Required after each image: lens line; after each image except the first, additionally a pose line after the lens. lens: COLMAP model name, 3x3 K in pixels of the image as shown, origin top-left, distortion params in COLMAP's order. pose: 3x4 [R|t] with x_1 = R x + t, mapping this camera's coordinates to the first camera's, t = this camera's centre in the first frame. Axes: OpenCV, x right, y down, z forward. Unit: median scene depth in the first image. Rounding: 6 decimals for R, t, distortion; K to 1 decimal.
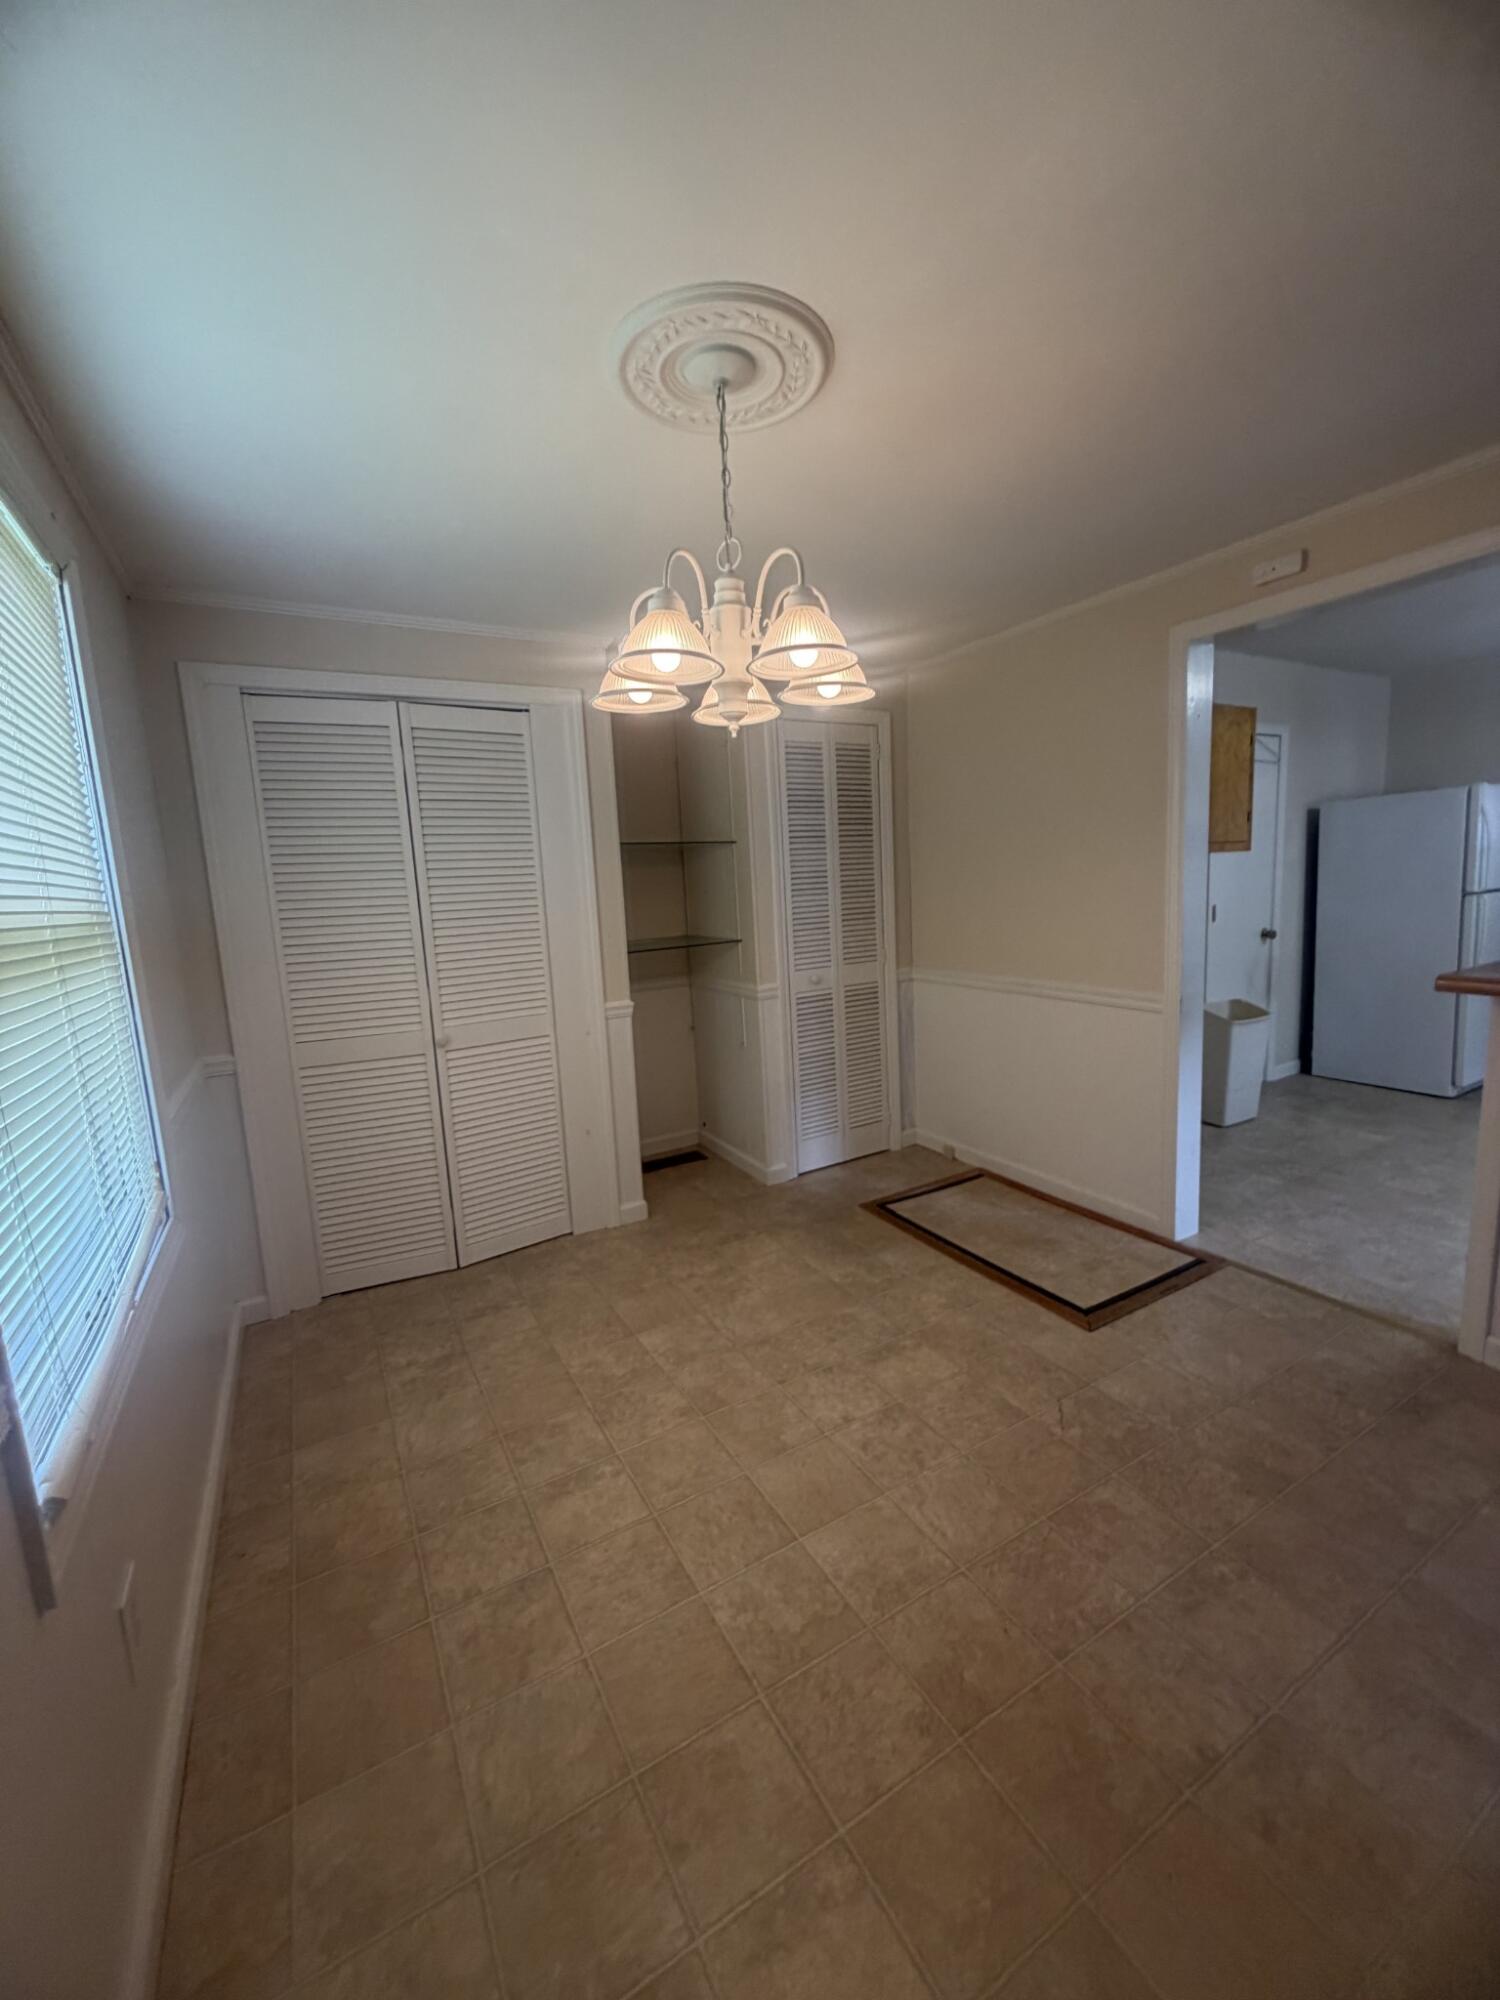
lens RADIAL K [[795.8, 0, 747.2], [0, 795.8, 994.9], [0, 0, 1]] dist [0.001027, -0.000095]
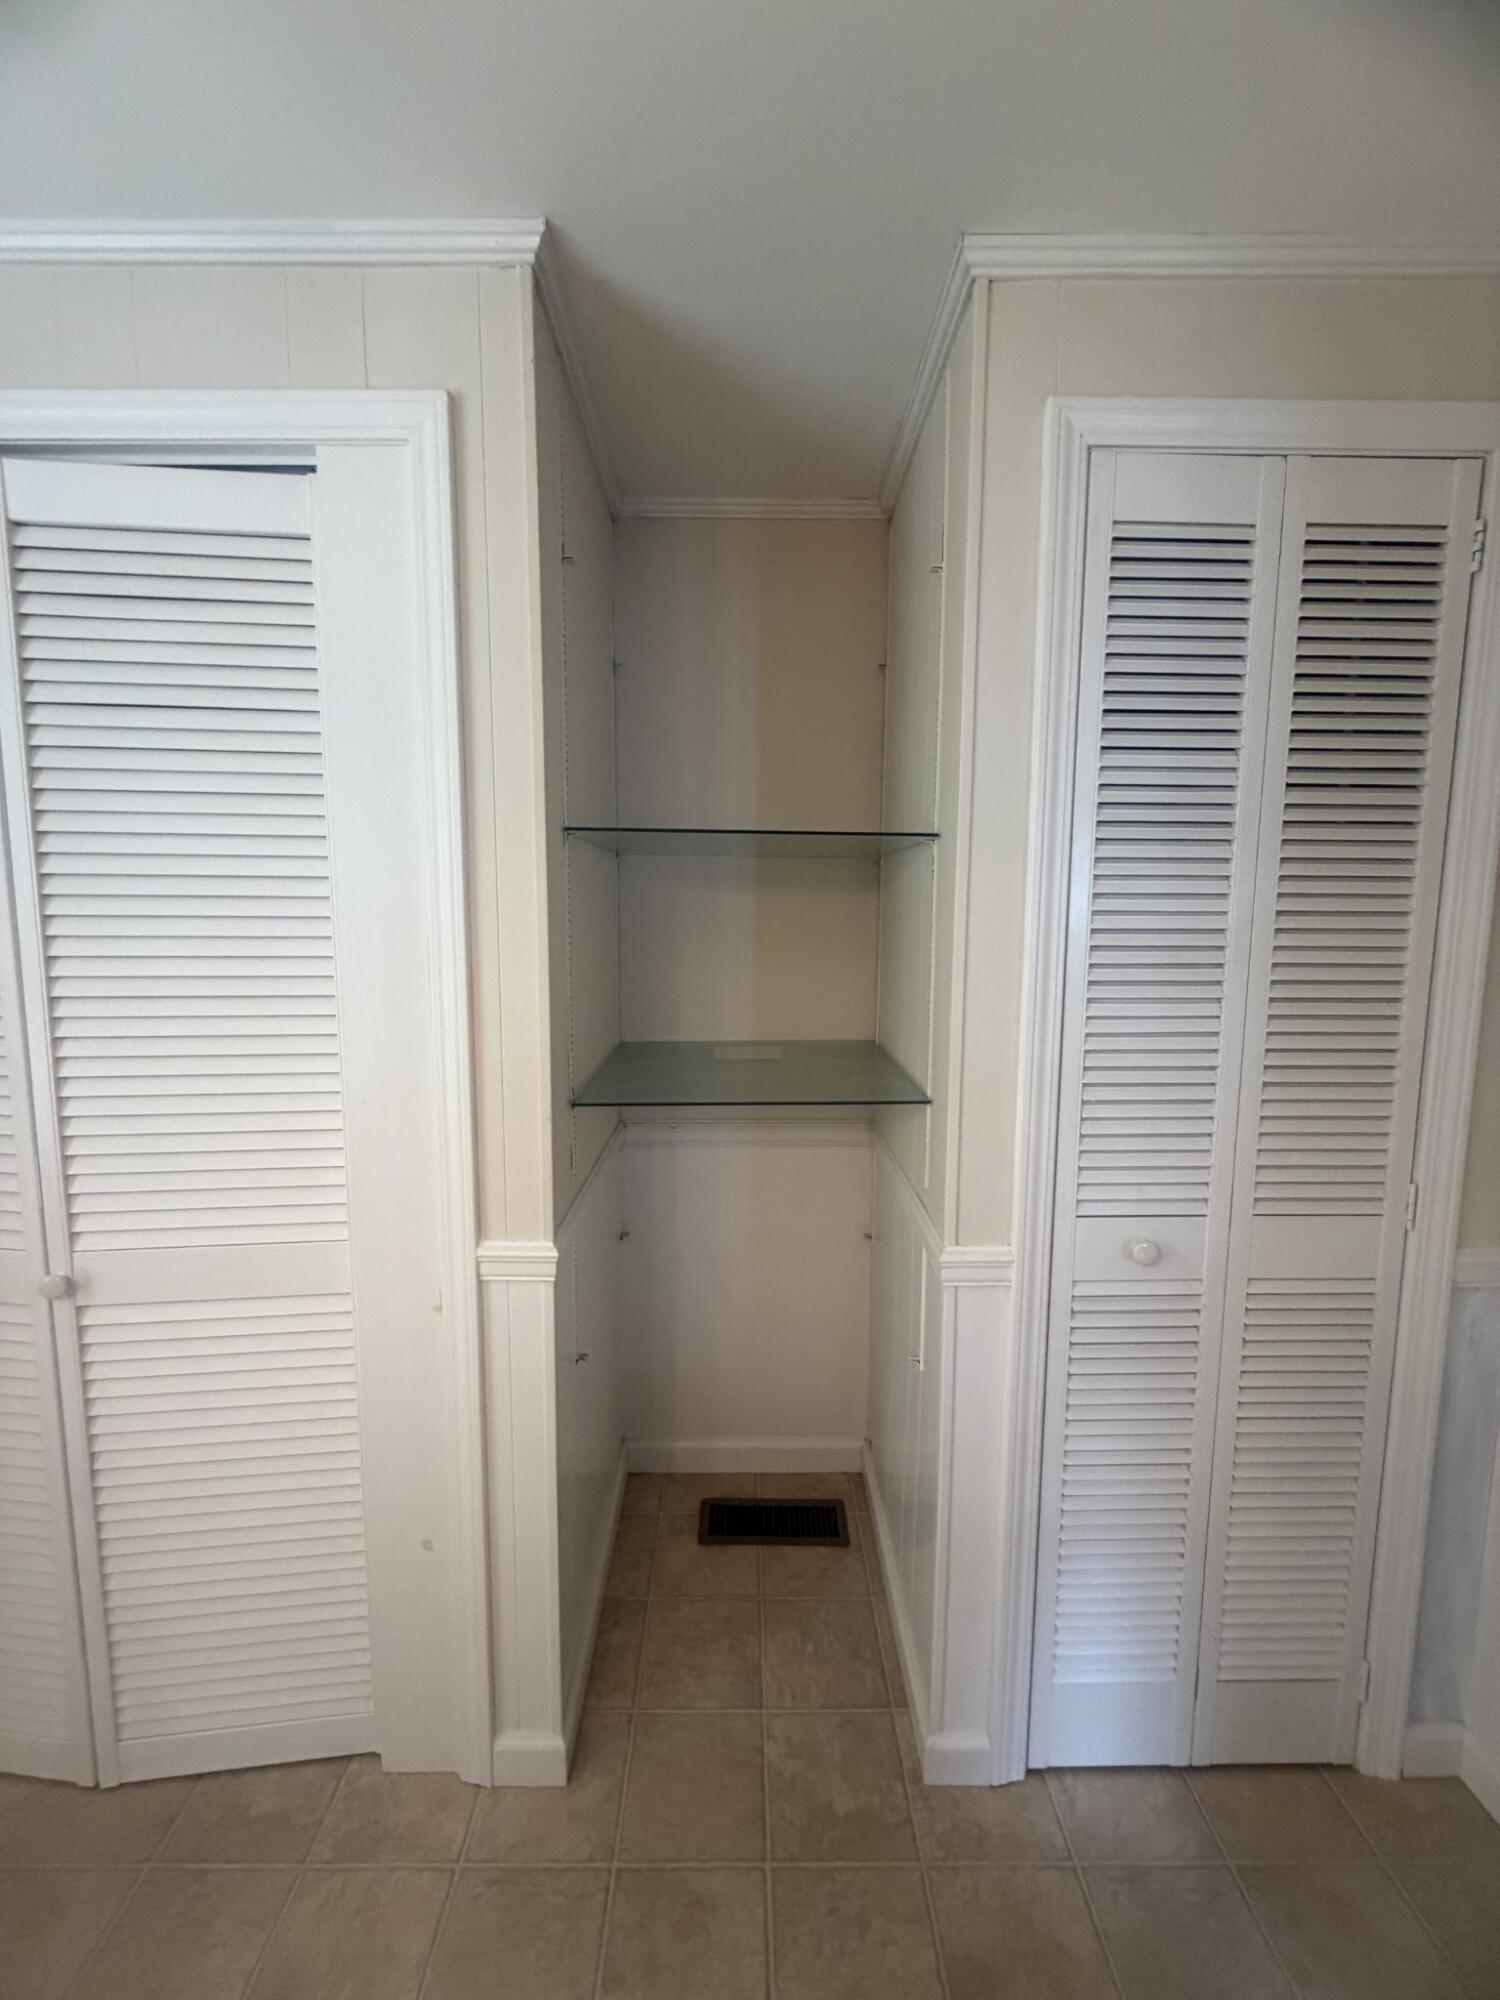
lens RADIAL K [[804.2, 0, 760.5], [0, 804.2, 994.4], [0, 0, 1]] dist [0.001406, 0.000279]
pose [[0.871228, 0.113757, -0.477516, 0.094790], [-0.119197, 0.992689, 0.019010, -0.113920], [0.476187, 0.040357, 0.878418, 0.623144]]
